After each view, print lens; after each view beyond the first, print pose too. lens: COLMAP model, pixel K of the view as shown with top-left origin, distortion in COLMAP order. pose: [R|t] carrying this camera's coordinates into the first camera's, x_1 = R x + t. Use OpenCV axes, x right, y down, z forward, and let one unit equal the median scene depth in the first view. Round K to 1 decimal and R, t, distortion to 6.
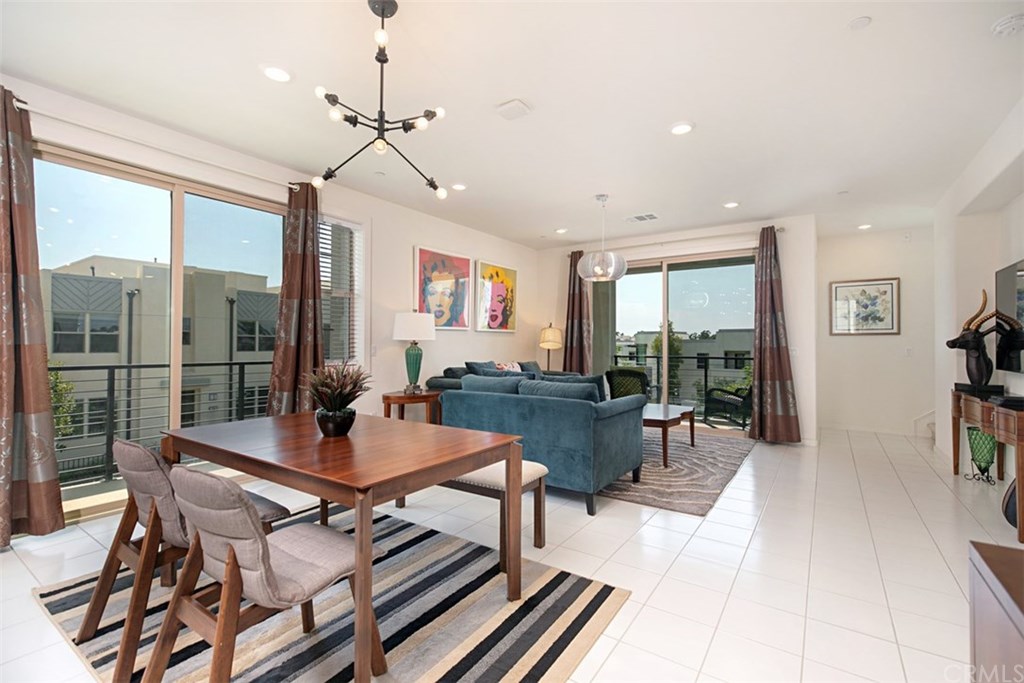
lens RADIAL K [[463.7, 0, 505.2], [0, 463.7, 344.2], [0, 0, 1]] dist [0.006788, 0.001935]
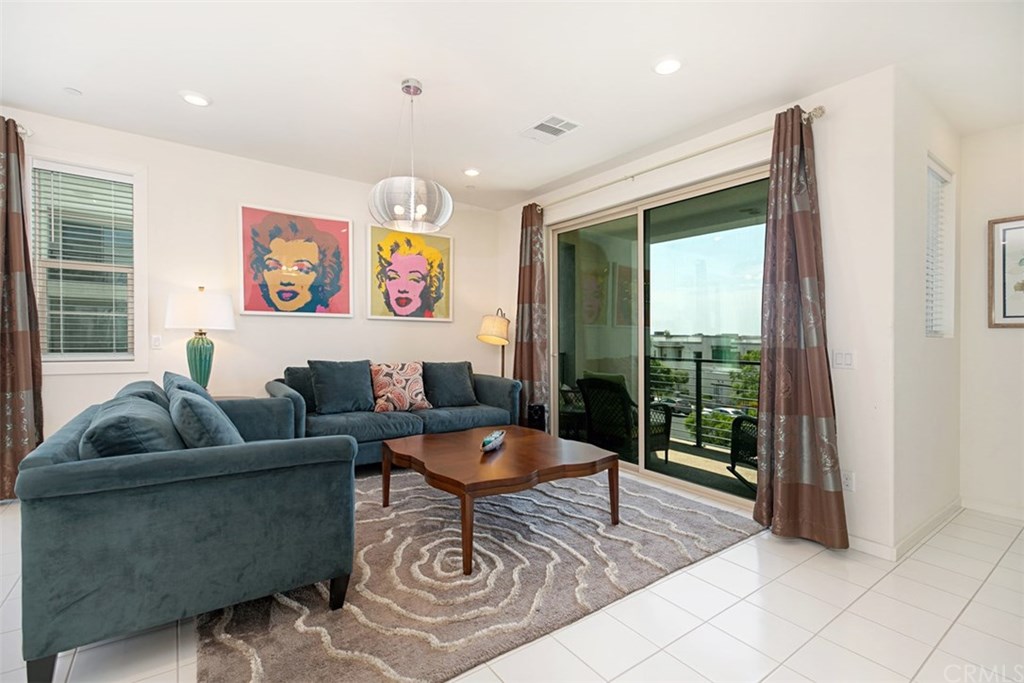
lens RADIAL K [[463.7, 0, 497.9], [0, 463.7, 338.6], [0, 0, 1]] dist [0.006788, 0.001935]
pose [[0.940315, 0.014146, -0.340010, 0.109667], [-0.014866, 0.999889, 0.000487, -0.000112], [0.339980, 0.004596, 0.940422, 0.102870]]
